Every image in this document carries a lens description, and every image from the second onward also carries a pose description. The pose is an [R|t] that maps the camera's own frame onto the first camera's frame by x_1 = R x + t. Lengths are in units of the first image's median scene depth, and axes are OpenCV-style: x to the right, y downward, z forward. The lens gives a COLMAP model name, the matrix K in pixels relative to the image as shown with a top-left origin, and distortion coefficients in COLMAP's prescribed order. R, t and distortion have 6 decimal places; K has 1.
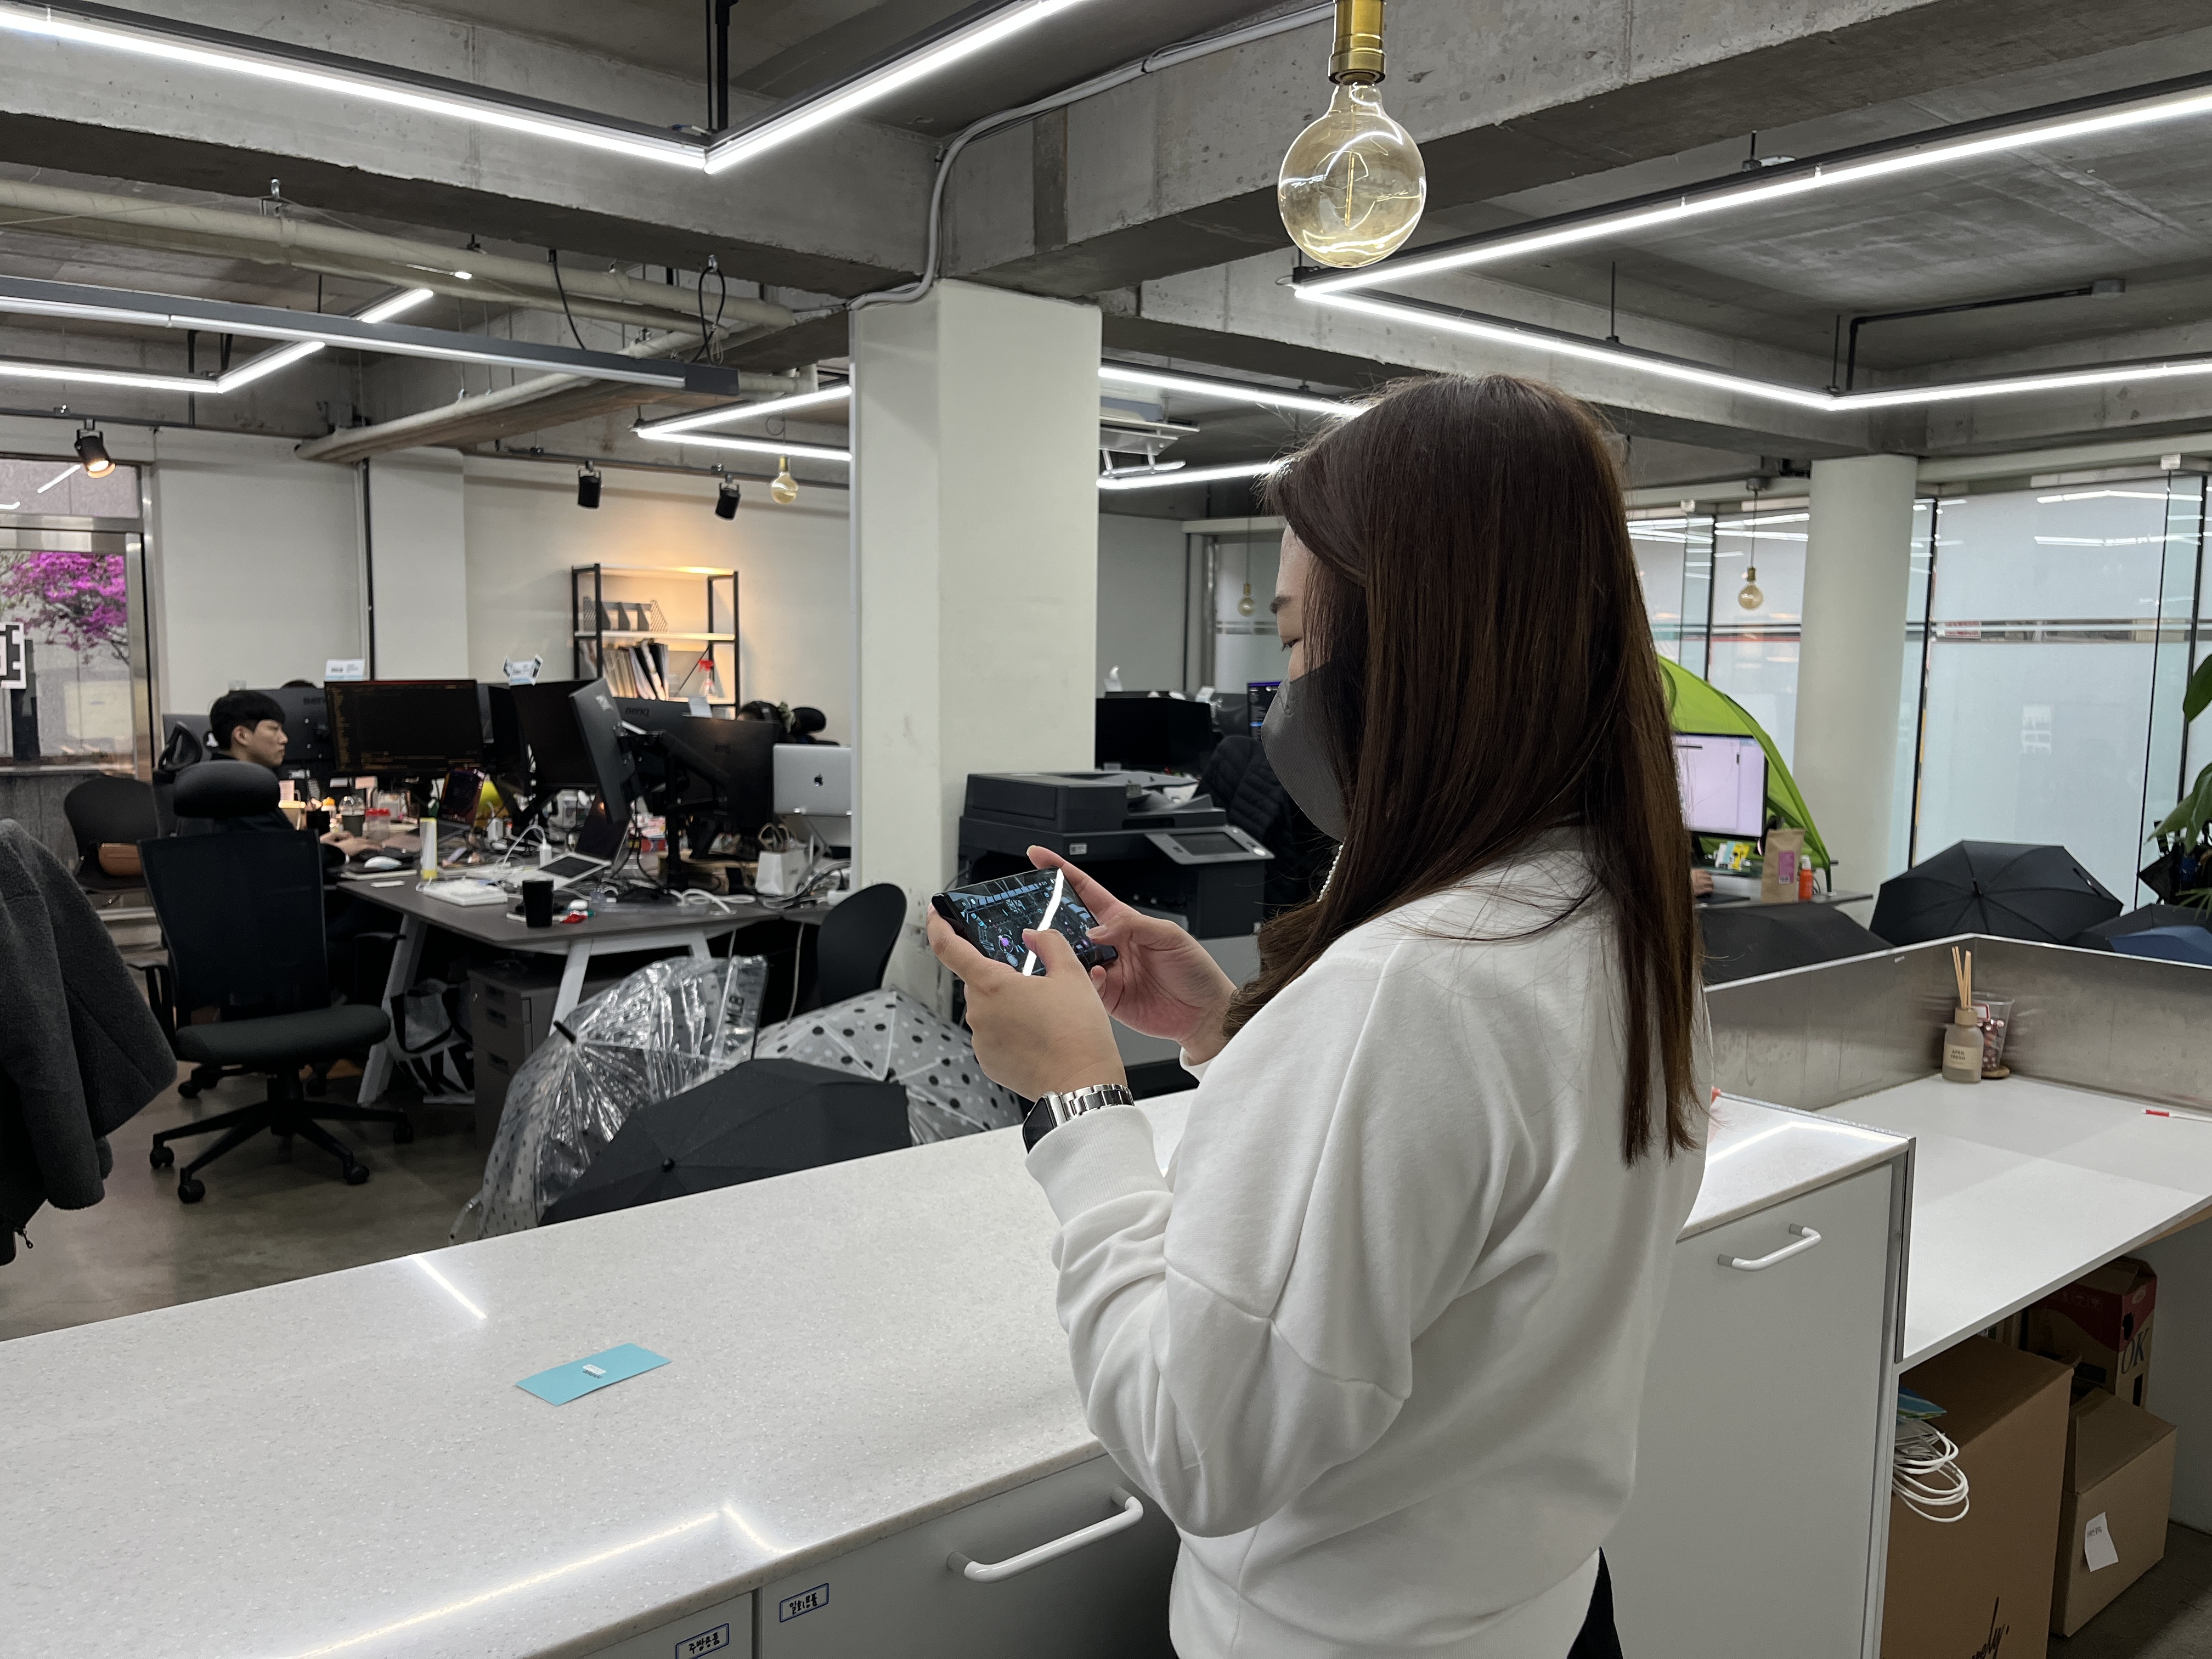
lens RADIAL K [[1679.3, 0, 1106.0], [0, 1679.3, 829.5], [0, 0, 1]] dist [0.003163, -0.008822]
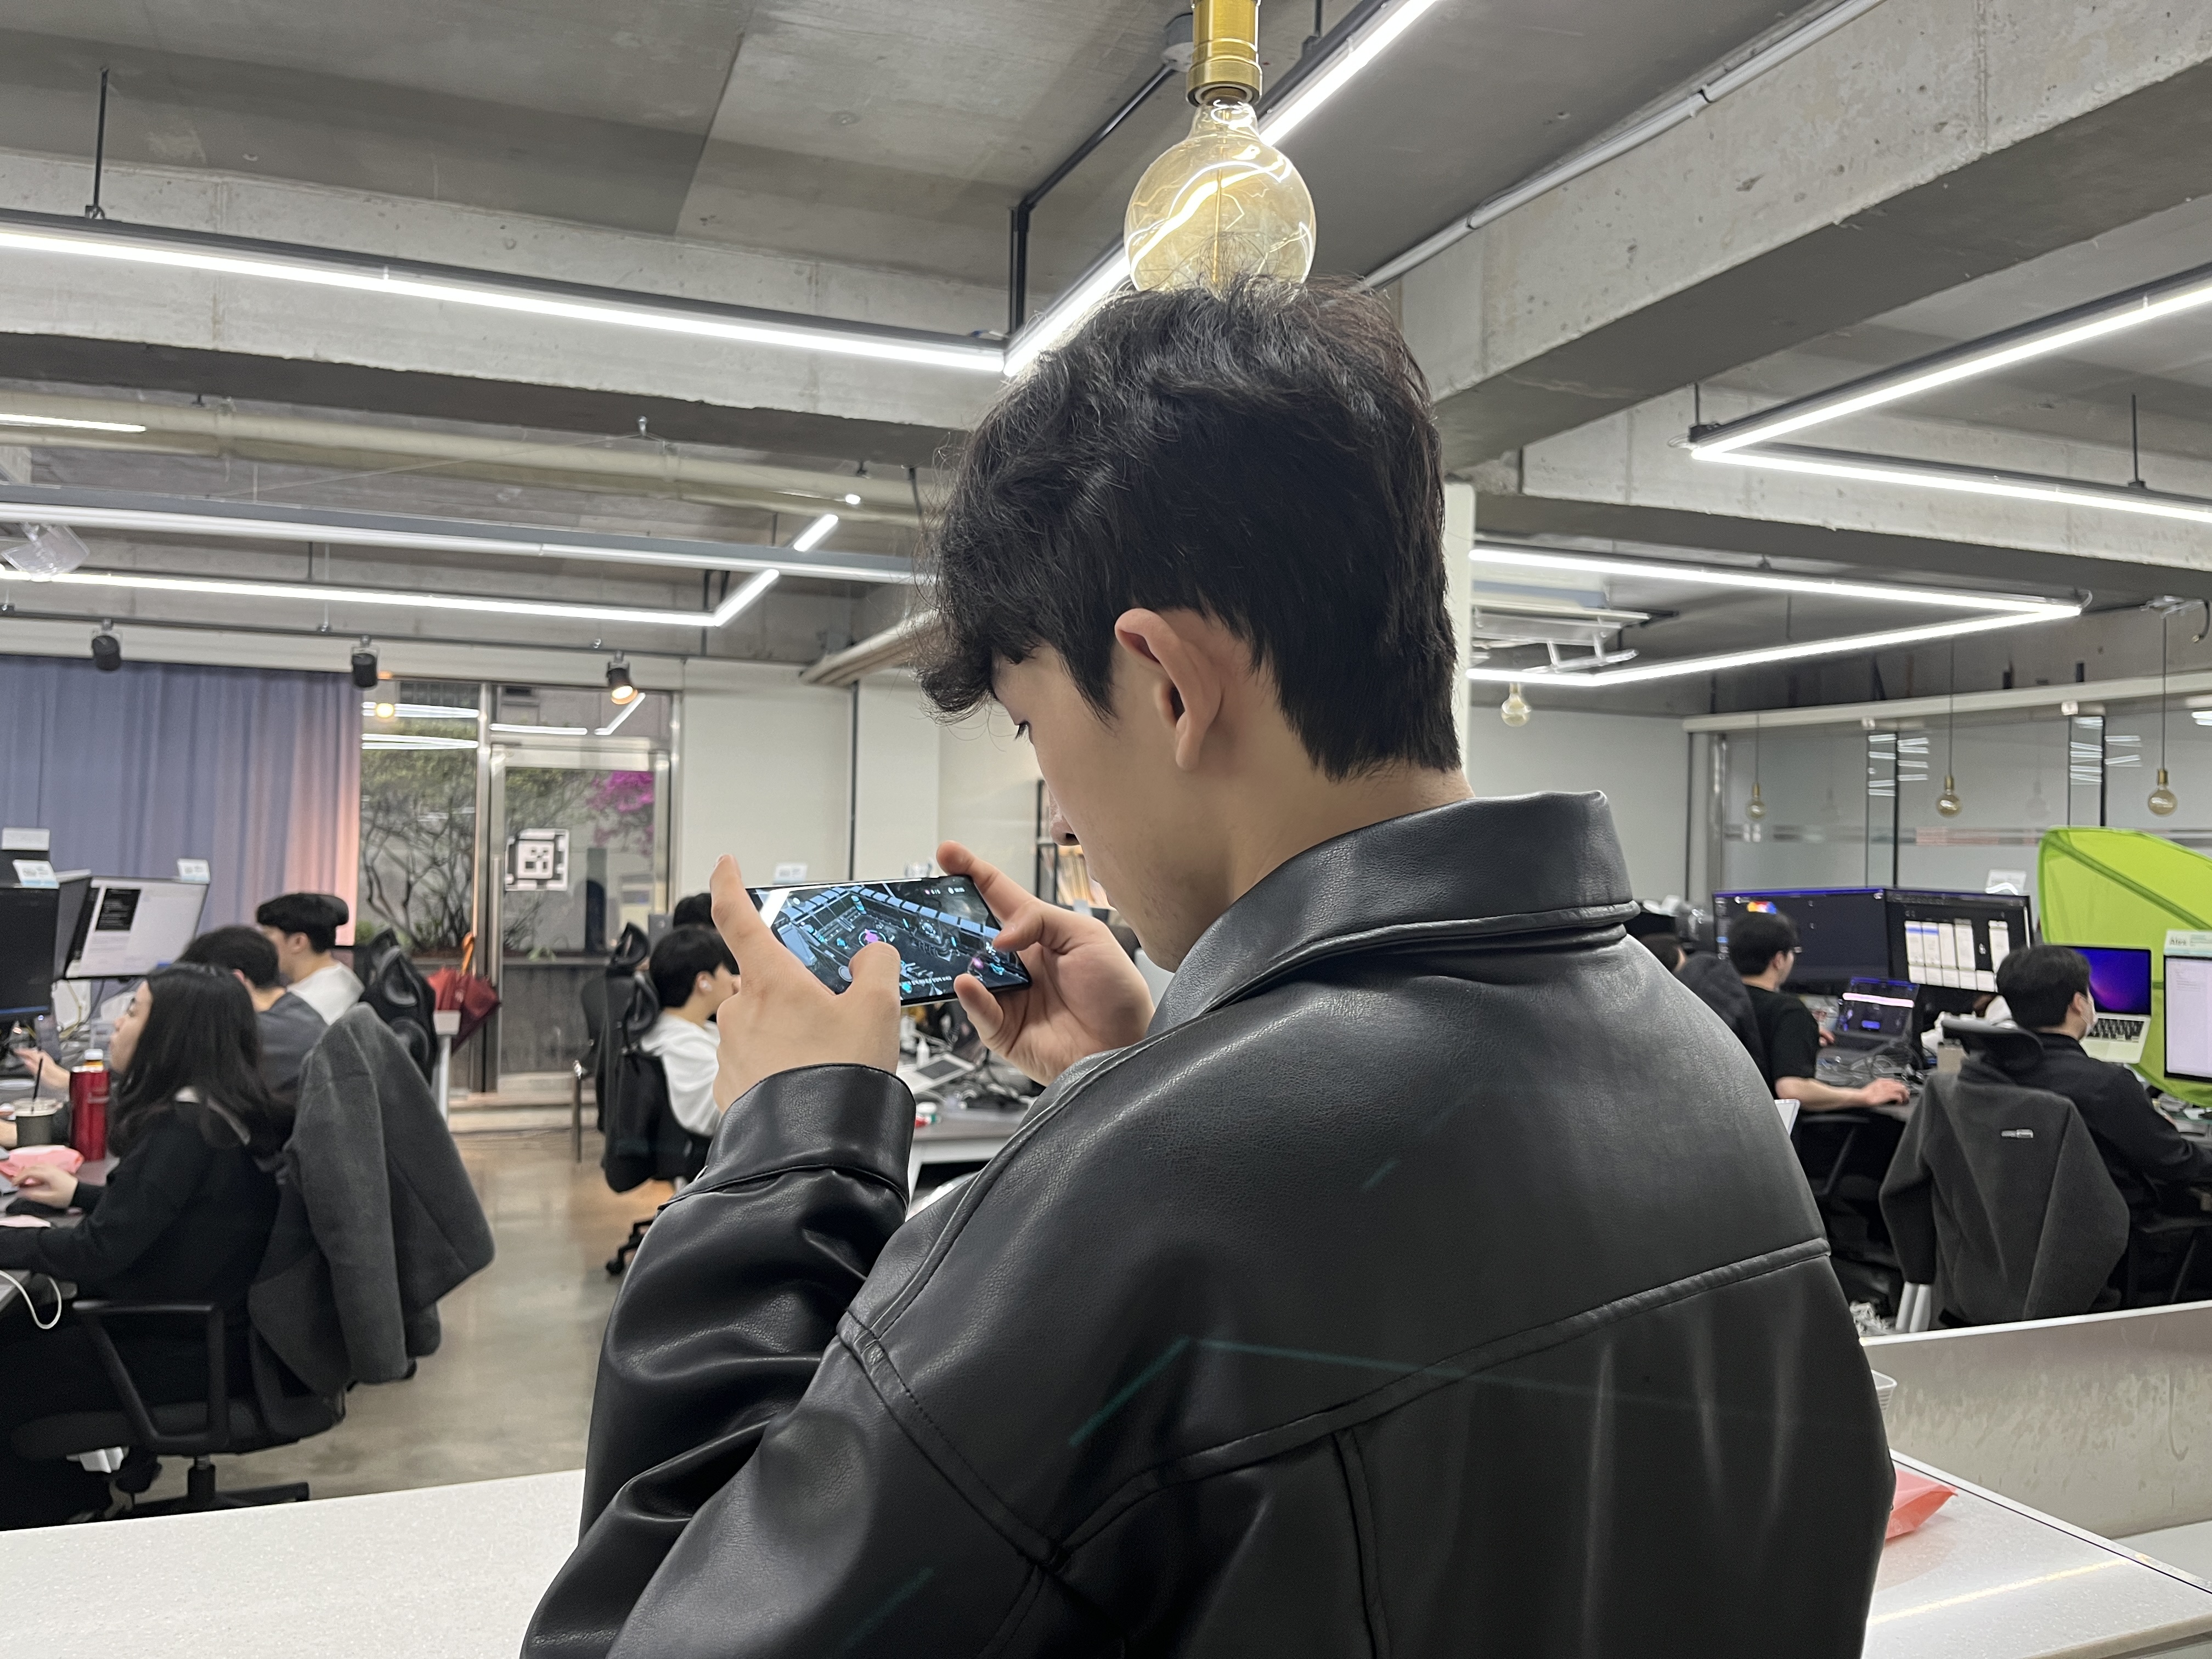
lens RADIAL K [[1661.3, 0, 1106.0], [0, 1661.3, 829.5], [0, 0, 1]] dist [0.055003, -0.112890]
pose [[0.944798, -0.004541, -0.327622, 0.115458], [-0.036326, 0.992288, -0.118509, -0.006126], [0.325633, 0.123868, 0.937347, 0.100468]]
